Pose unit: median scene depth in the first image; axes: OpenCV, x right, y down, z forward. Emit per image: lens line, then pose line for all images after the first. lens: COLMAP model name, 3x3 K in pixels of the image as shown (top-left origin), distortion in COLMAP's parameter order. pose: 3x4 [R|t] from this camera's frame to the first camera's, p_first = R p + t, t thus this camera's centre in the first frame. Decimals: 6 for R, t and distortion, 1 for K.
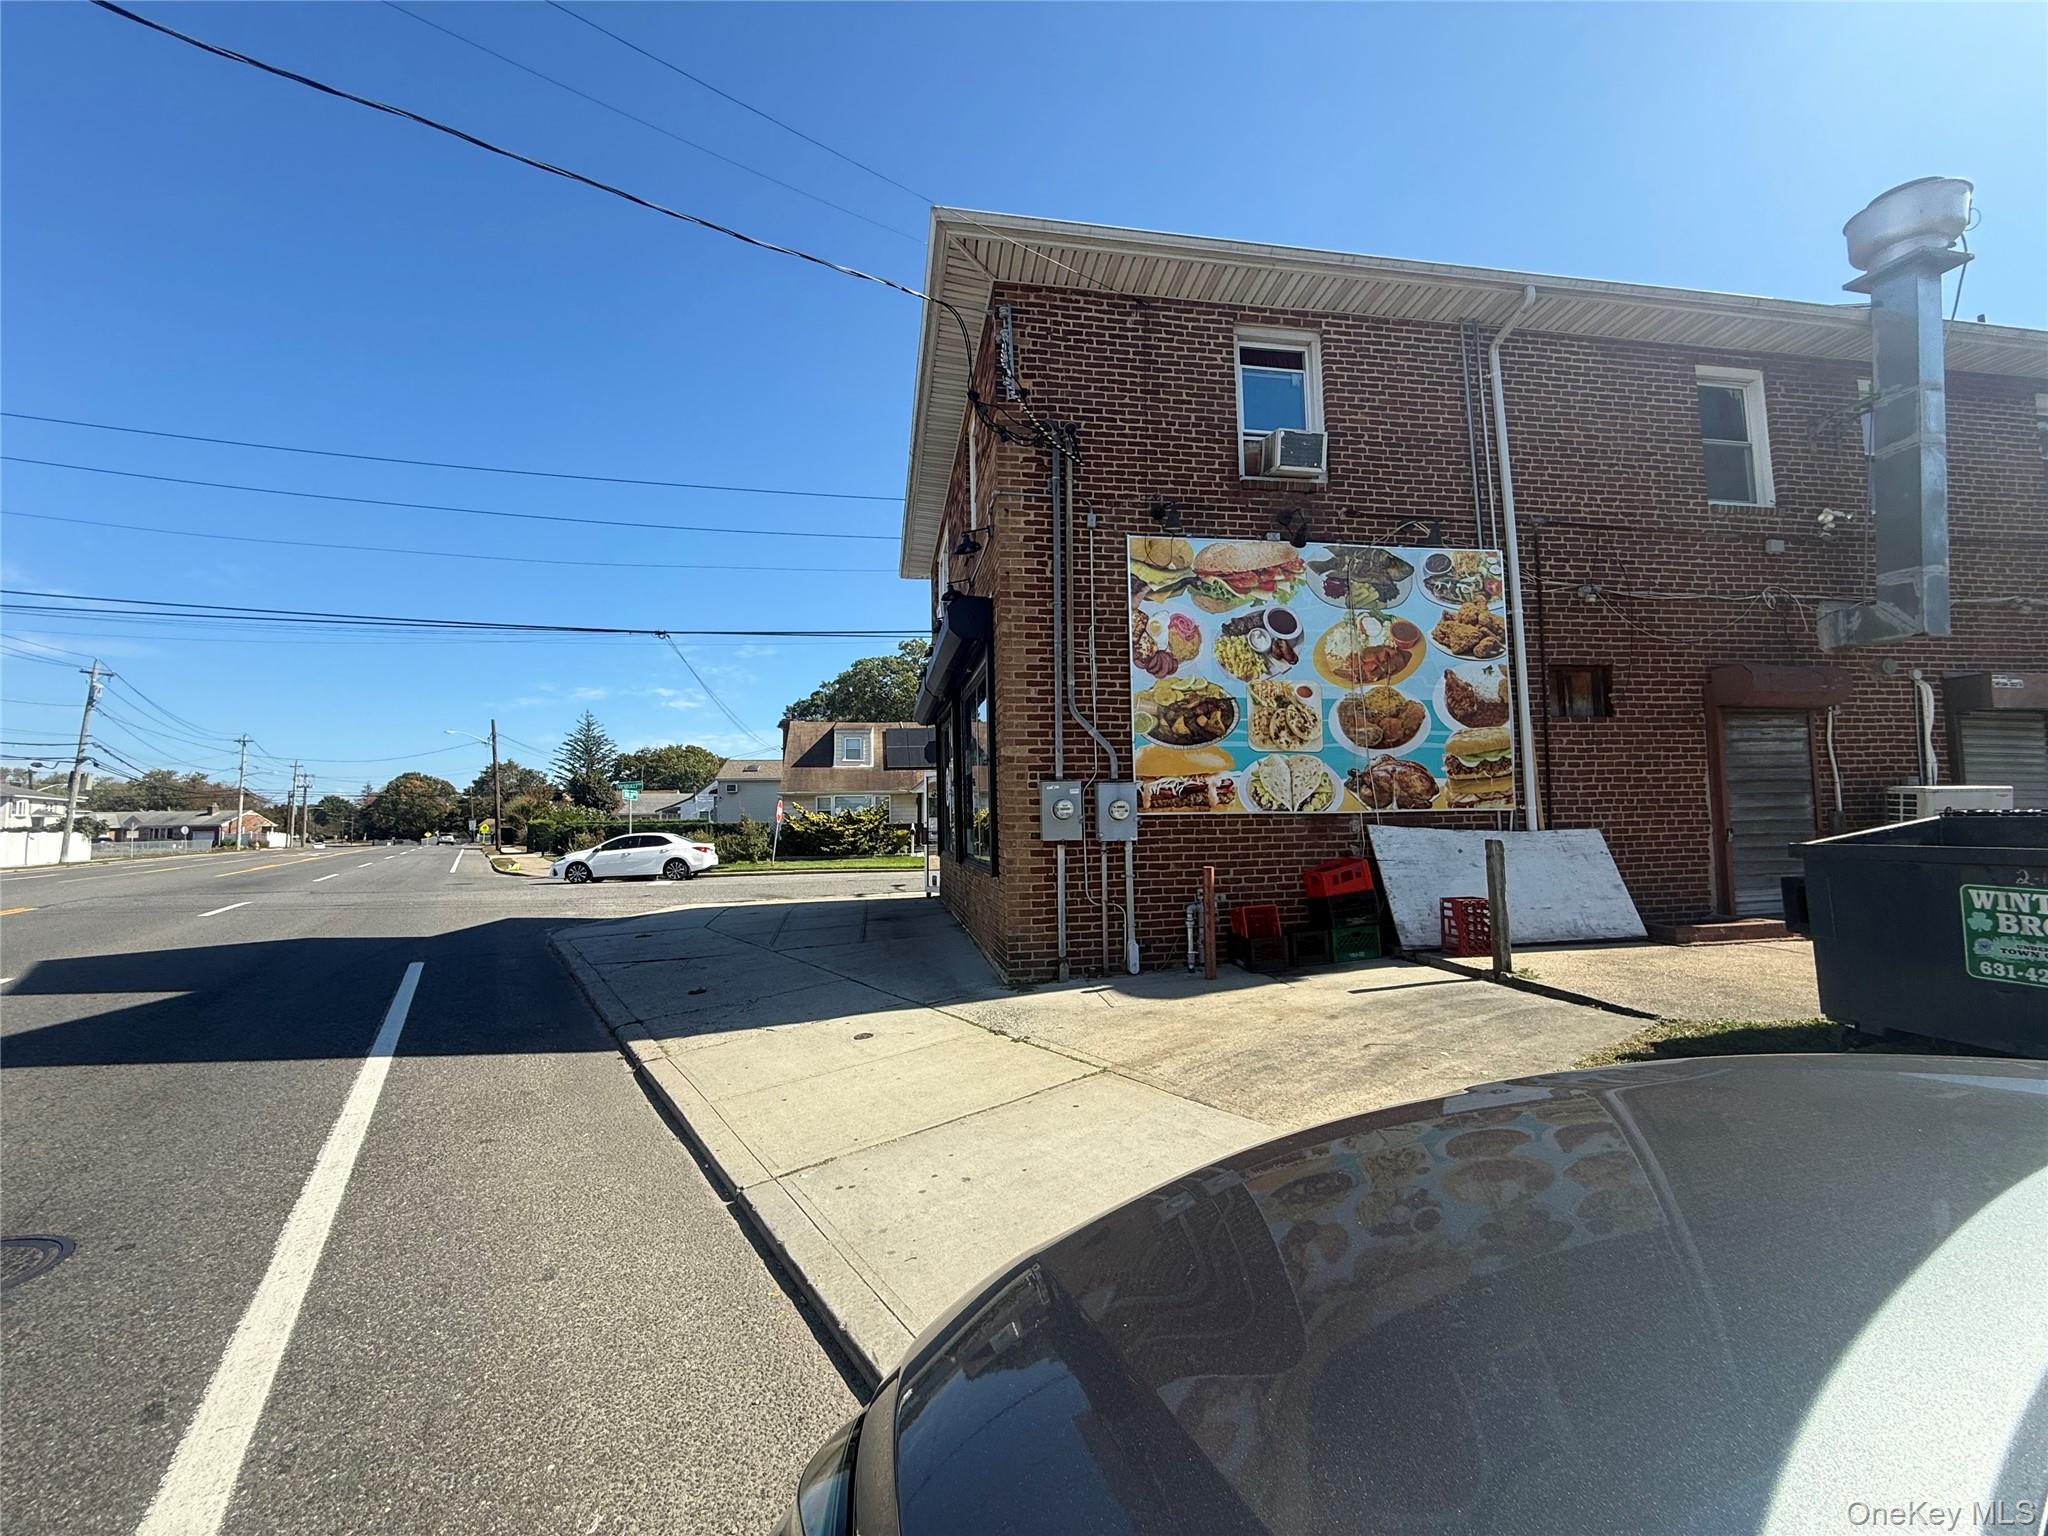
lens RADIAL K [[818.7, 0, 1016.6], [0, 818.7, 767.9], [0, 0, 1]] dist [-0.001540, 0.001238]
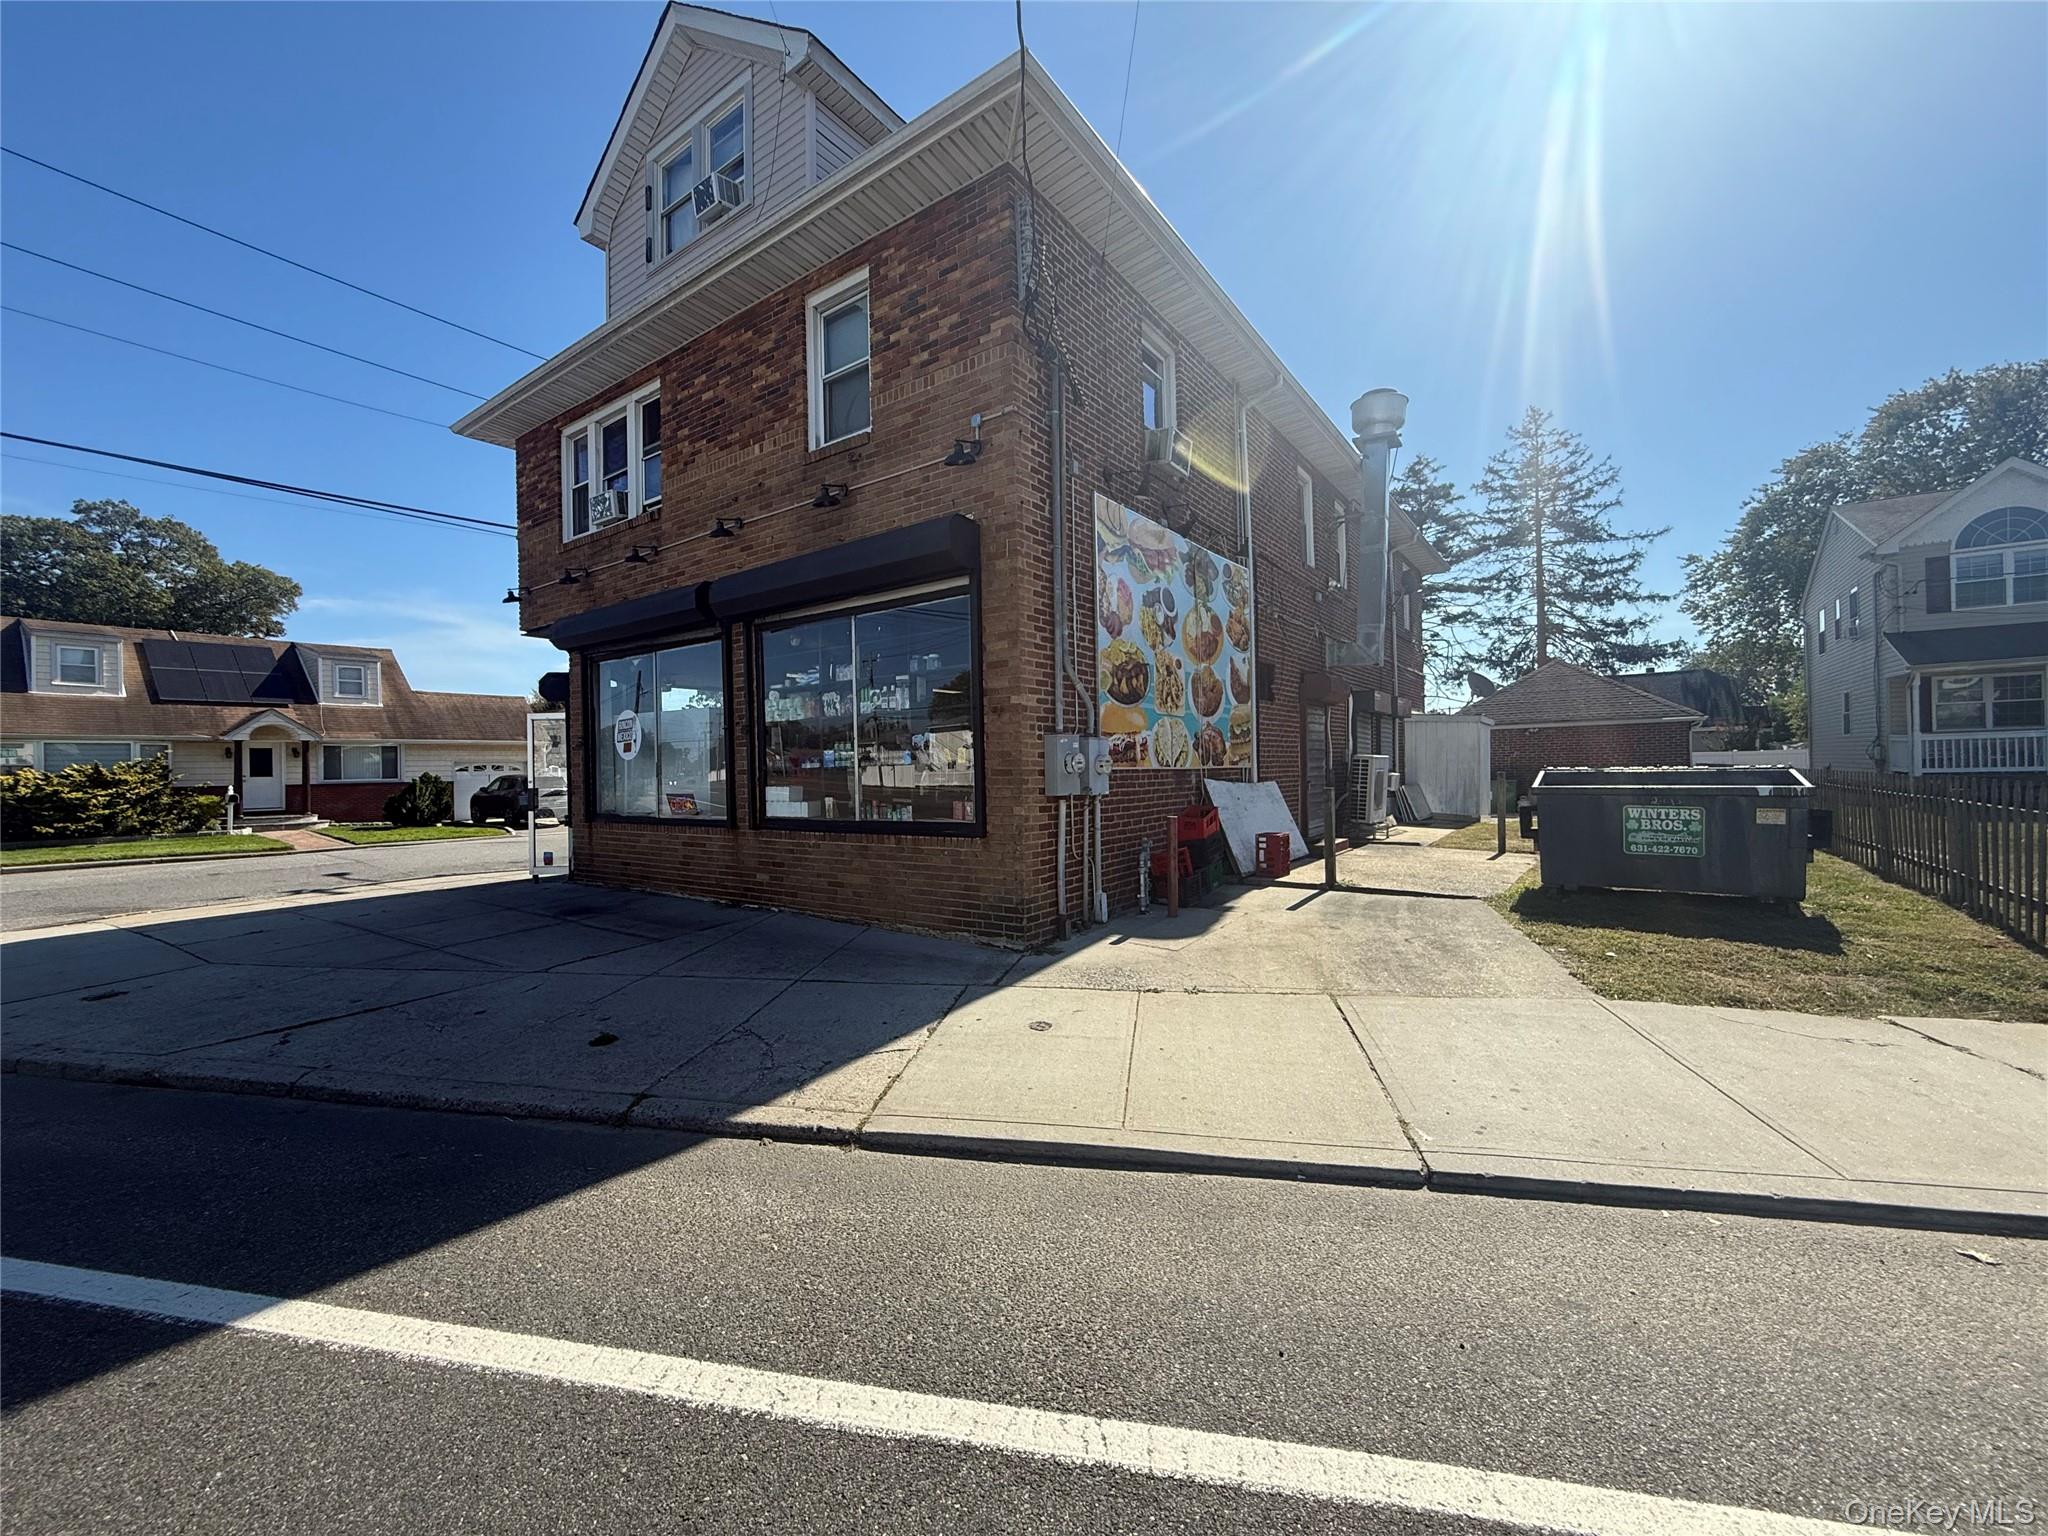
lens RADIAL K [[818.7, 0, 1019.2], [0, 818.7, 764.1], [0, 0, 1]] dist [-0.001540, 0.001238]
pose [[0.712369, 0.009827, 0.701736, -0.632839], [-0.040601, 0.998804, 0.027229, 0.026372], [-0.700630, -0.047889, 0.711916, 0.332621]]
